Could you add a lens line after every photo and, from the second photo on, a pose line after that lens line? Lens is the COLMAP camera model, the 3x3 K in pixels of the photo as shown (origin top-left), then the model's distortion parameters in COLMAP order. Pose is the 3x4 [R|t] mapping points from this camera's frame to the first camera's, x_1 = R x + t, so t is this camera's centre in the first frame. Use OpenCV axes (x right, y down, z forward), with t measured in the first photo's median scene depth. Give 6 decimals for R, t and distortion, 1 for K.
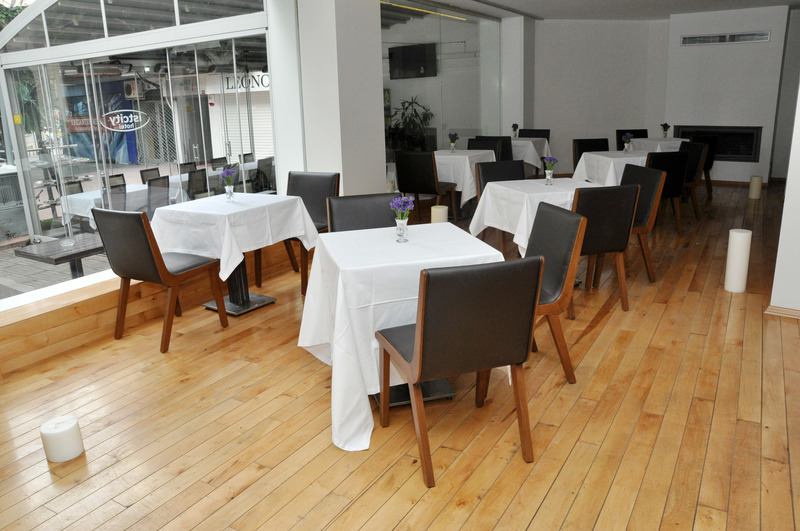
lens RADIAL K [[624.3, 0, 398.2], [0, 624.3, 265.4], [0, 0, 1]] dist [-0.160639, 0.127025]
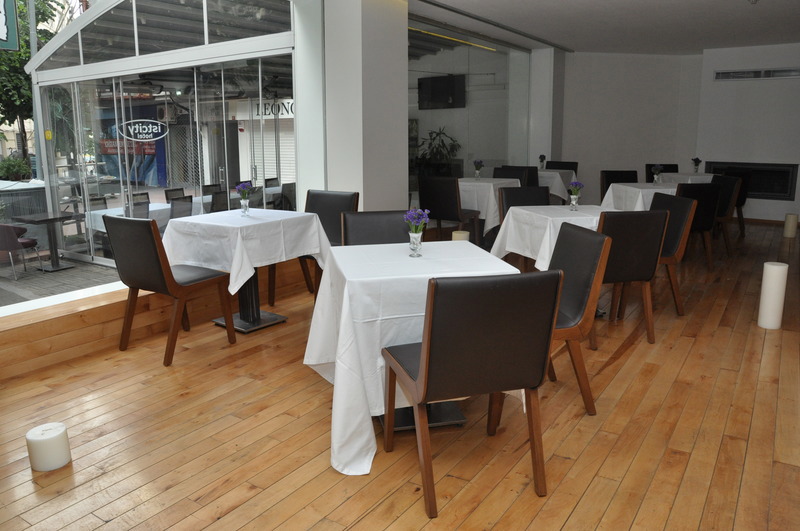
lens RADIAL K [[624.3, 0, 398.2], [0, 624.3, 265.4], [0, 0, 1]] dist [-0.160639, 0.127025]
pose [[0.998477, 0.036071, -0.041732, 0.015685], [-0.038345, 0.997749, -0.055018, 0.022131], [0.039654, 0.056534, 0.997613, 0.039051]]
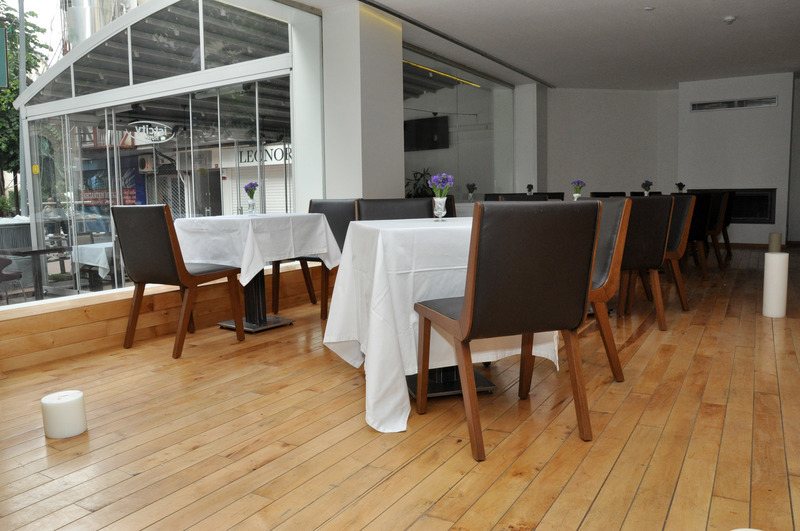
lens RADIAL K [[626.4, 0, 400.0], [0, 626.4, 265.5], [0, 0, 1]] dist [-0.162851, 0.133360]
pose [[0.999884, 0.014906, -0.003252, -0.038945], [-0.015228, 0.988167, -0.152626, 0.134105], [0.000939, 0.152658, 0.988279, 0.049774]]
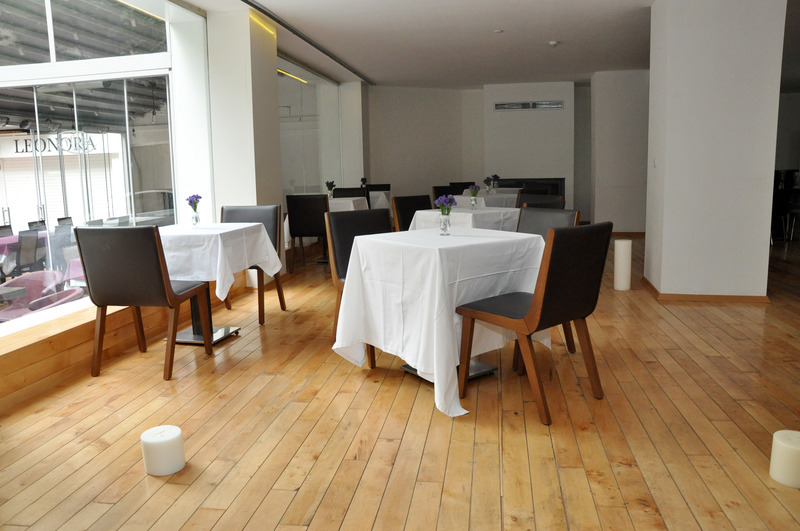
lens RADIAL K [[626.4, 0, 400.0], [0, 626.4, 265.5], [0, 0, 1]] dist [-0.162851, 0.133360]
pose [[0.926439, -0.046819, 0.373523, -0.378588], [0.093197, 0.989873, -0.107079, 0.099016], [-0.364727, 0.134013, 0.921420, -0.001973]]
